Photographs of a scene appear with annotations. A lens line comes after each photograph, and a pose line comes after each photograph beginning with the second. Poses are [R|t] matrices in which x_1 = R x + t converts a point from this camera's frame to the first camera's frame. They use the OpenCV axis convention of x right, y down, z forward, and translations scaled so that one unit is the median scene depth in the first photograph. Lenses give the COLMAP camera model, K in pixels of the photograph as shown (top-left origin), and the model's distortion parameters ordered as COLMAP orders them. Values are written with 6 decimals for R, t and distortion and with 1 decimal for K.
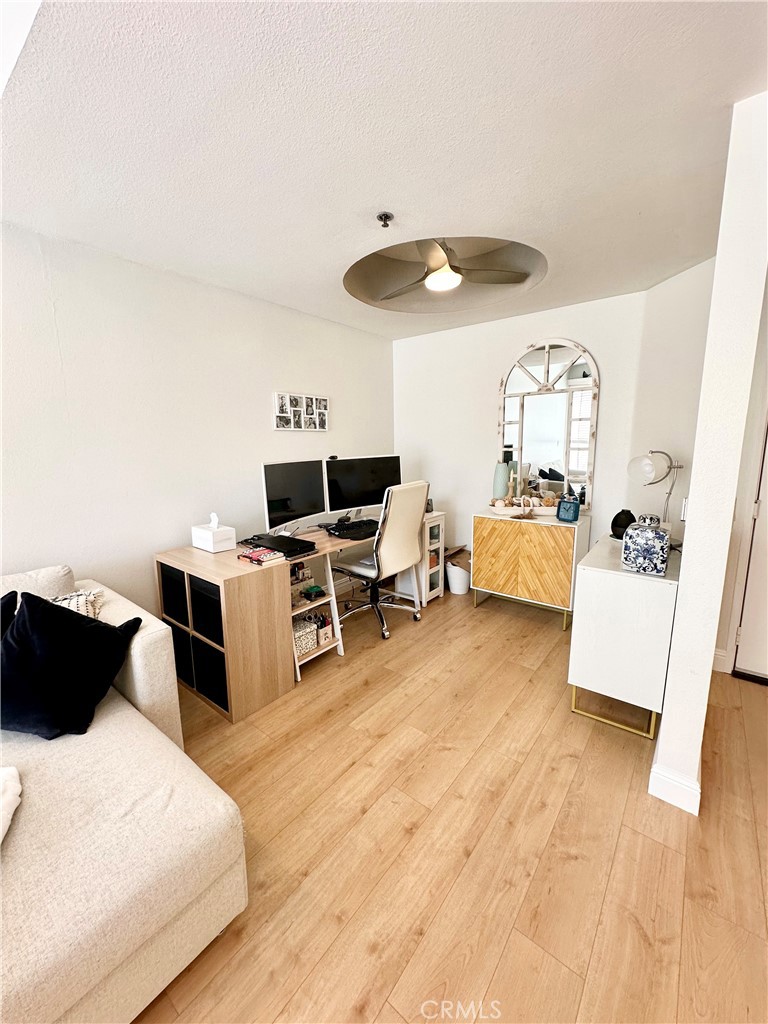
lens RADIAL K [[412.5, 0, 384.0], [0, 412.5, 512.0], [0, 0, 1]] dist [0.000297, 0.000057]
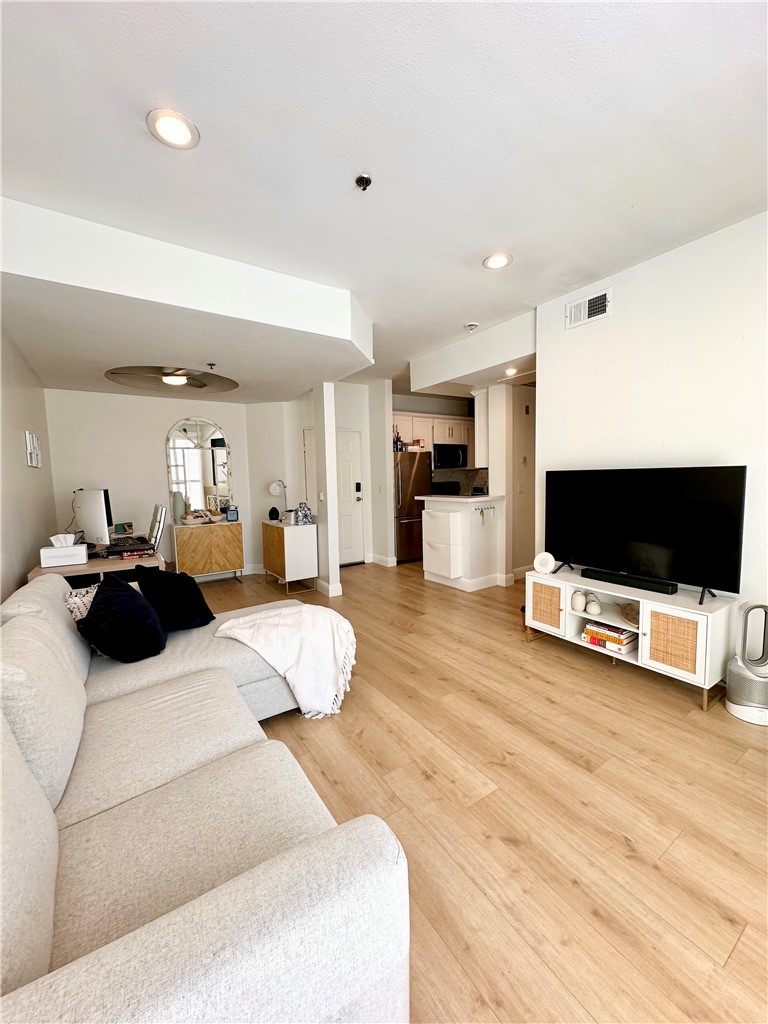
lens RADIAL K [[412.5, 0, 384.0], [0, 412.5, 512.0], [0, 0, 1]] dist [0.000297, 0.000057]
pose [[0.338967, -0.071355, 0.938089, -0.943804], [0.179929, 0.983631, 0.009804, 0.078007], [-0.923432, 0.165466, 0.346257, -0.213038]]
